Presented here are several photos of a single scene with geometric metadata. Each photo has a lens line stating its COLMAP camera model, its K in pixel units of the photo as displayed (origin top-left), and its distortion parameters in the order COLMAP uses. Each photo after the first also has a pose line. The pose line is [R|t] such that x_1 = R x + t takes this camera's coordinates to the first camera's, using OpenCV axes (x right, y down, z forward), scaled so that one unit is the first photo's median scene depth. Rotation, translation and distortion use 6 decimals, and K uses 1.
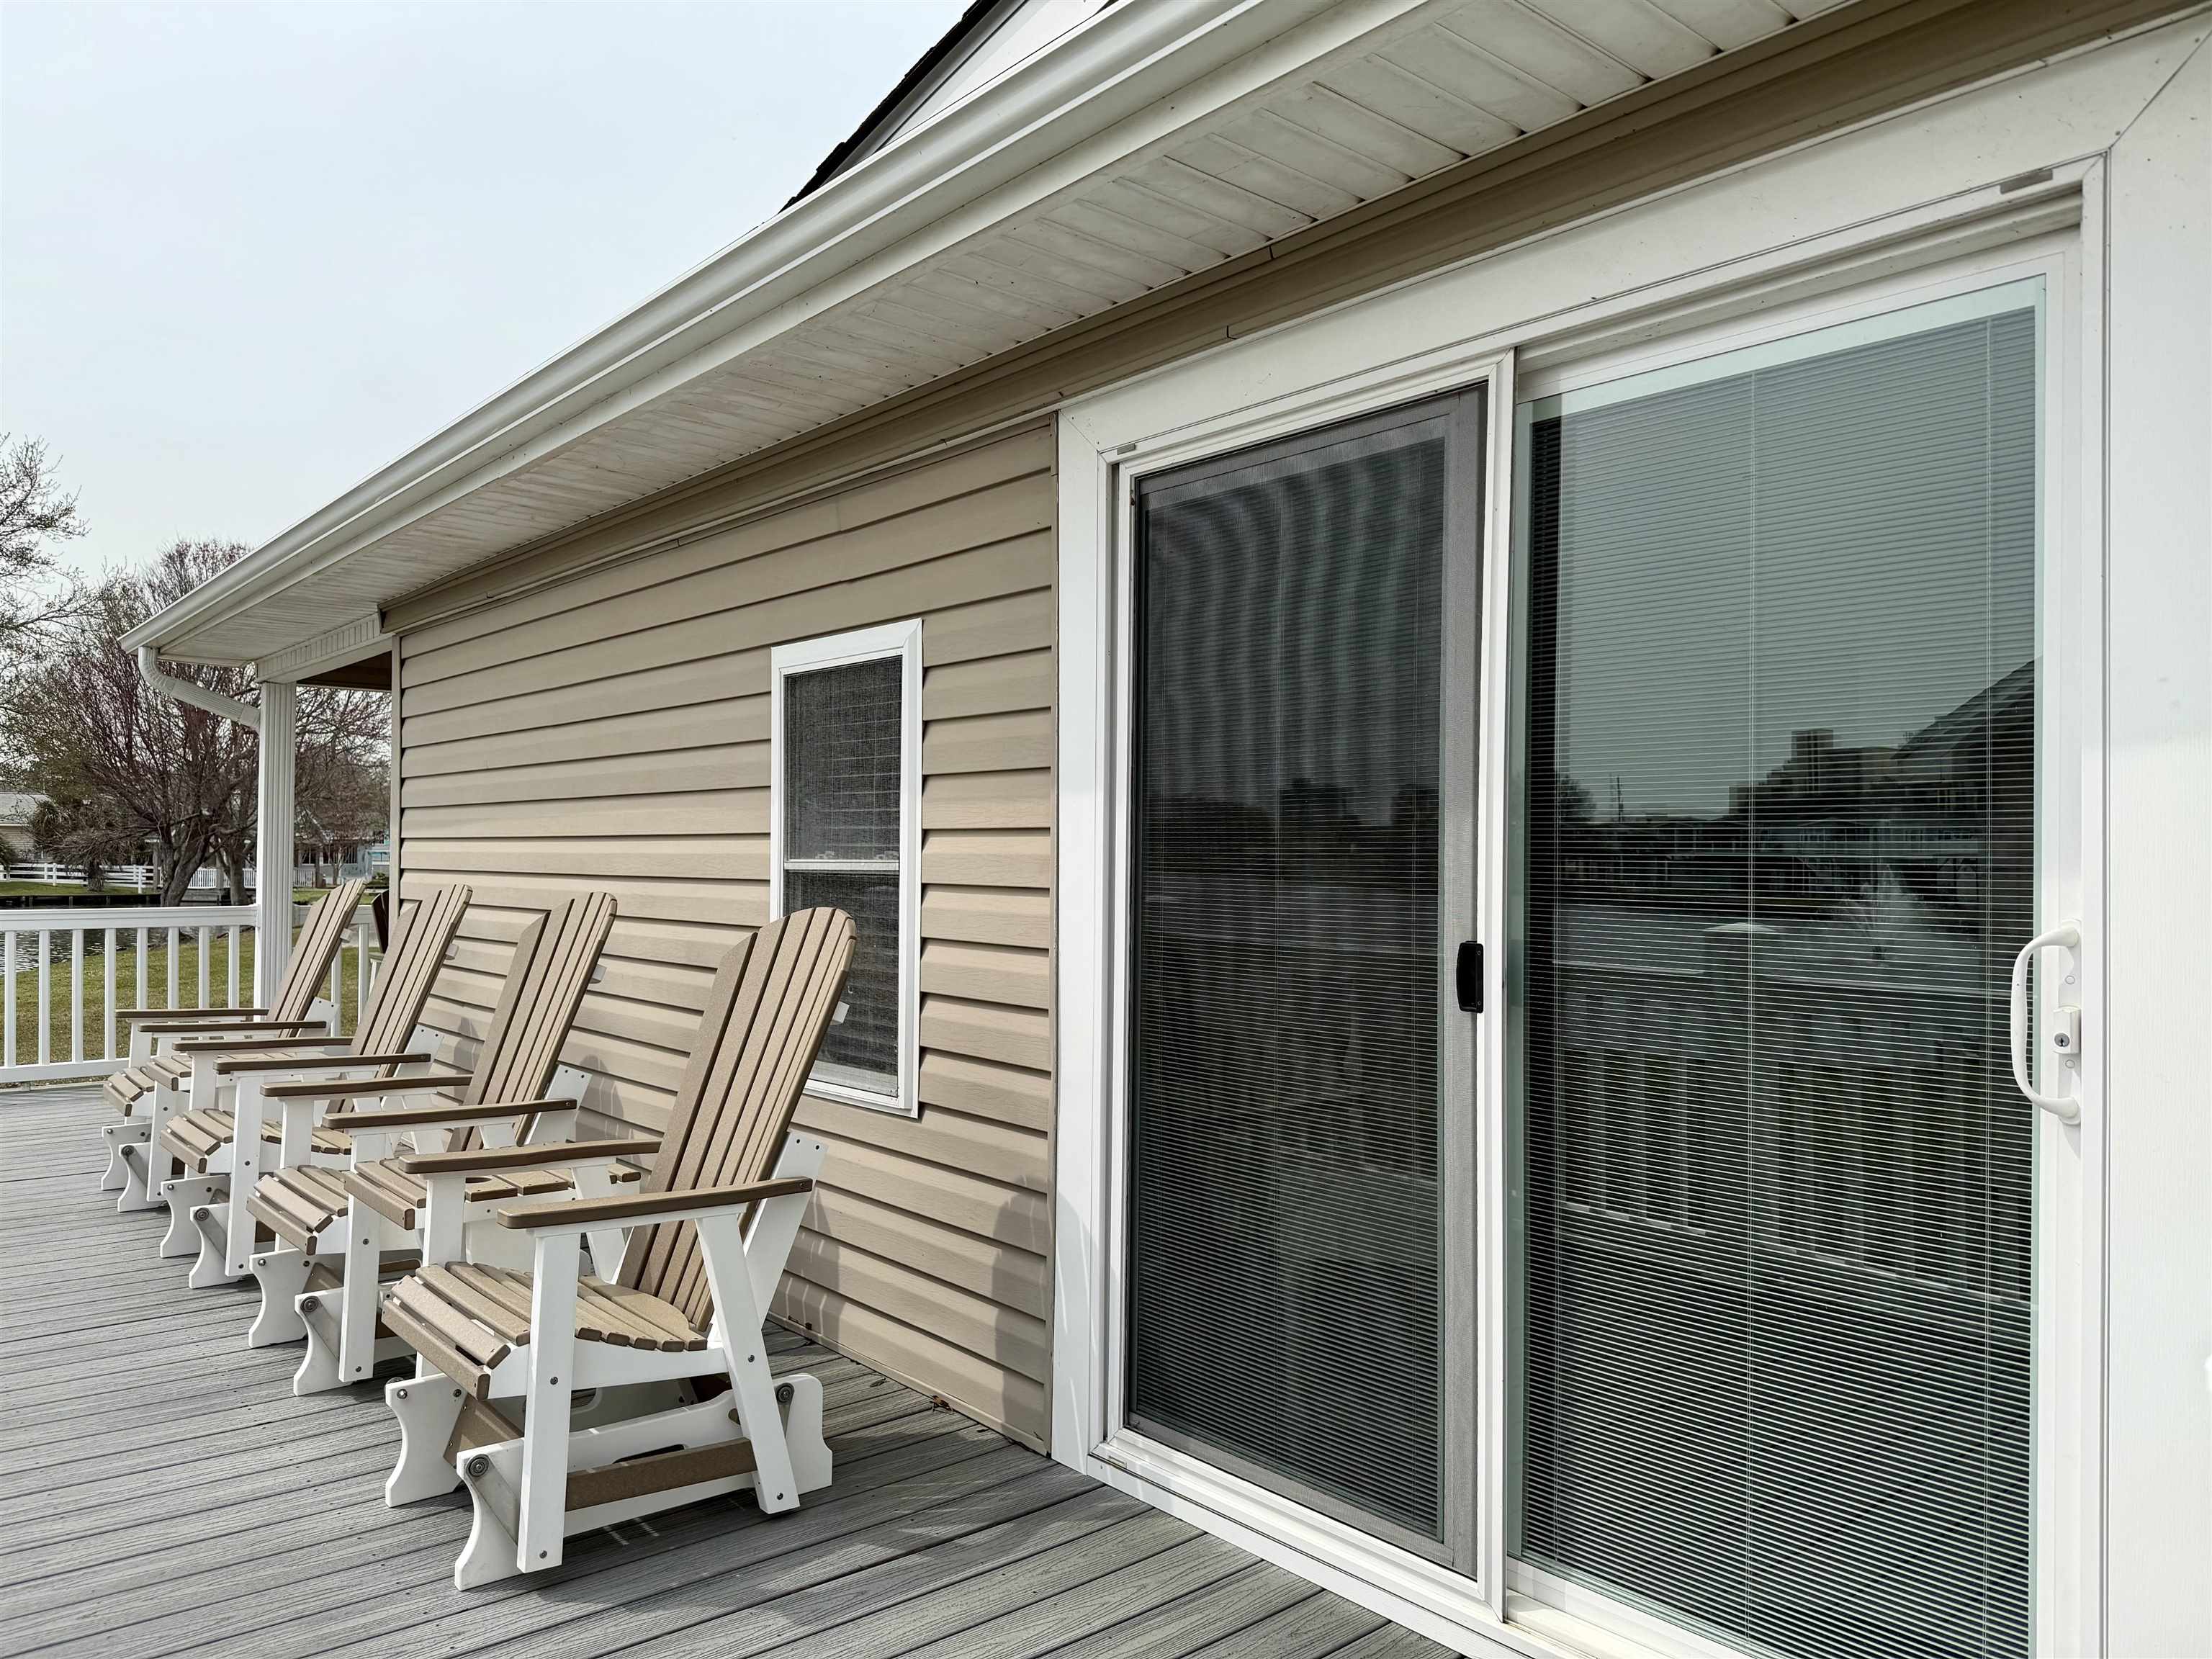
lens RADIAL K [[1557.6, 0, 1106.0], [0, 1557.6, 829.5], [0, 0, 1]] dist [0.004620, 0.002743]
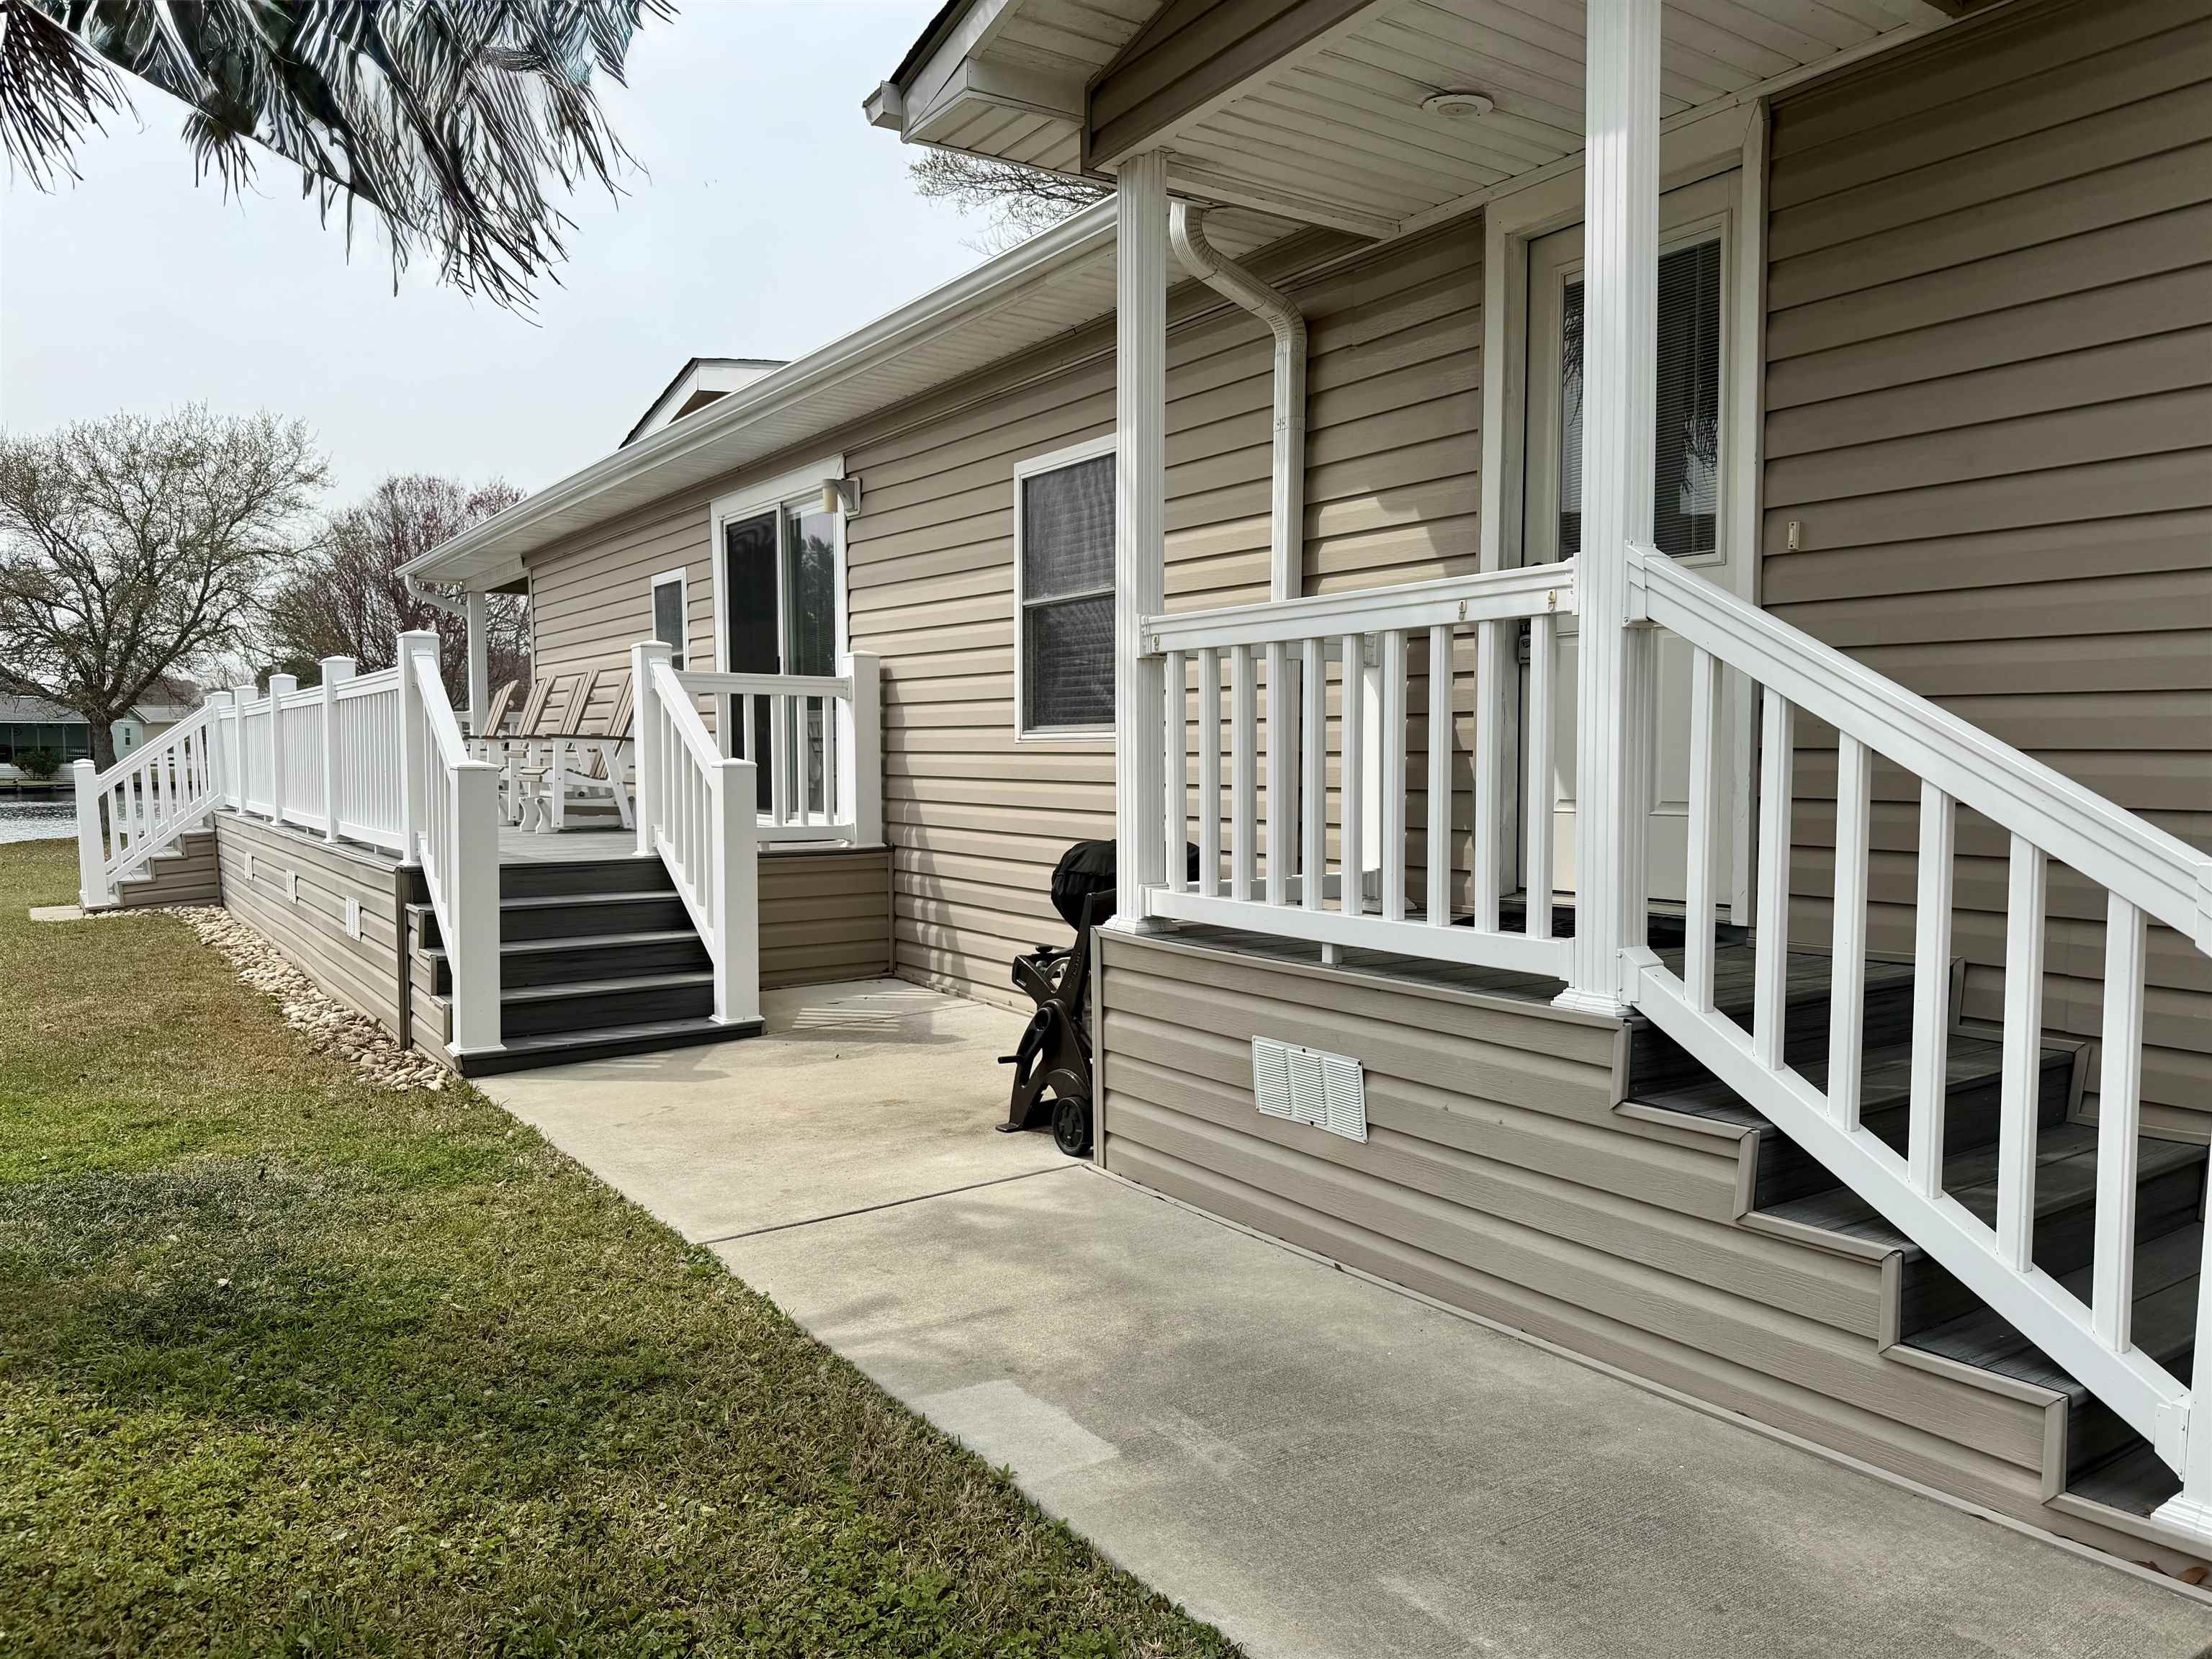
lens RADIAL K [[1531.1, 0, 1106.0], [0, 1531.1, 829.5], [0, 0, 1]] dist [0.026210, 0.000700]
pose [[0.994955, -0.006280, -0.100126, 0.534205], [0.013361, 0.997443, 0.070209, 0.093442], [0.099429, -0.071193, 0.992495, -1.028287]]
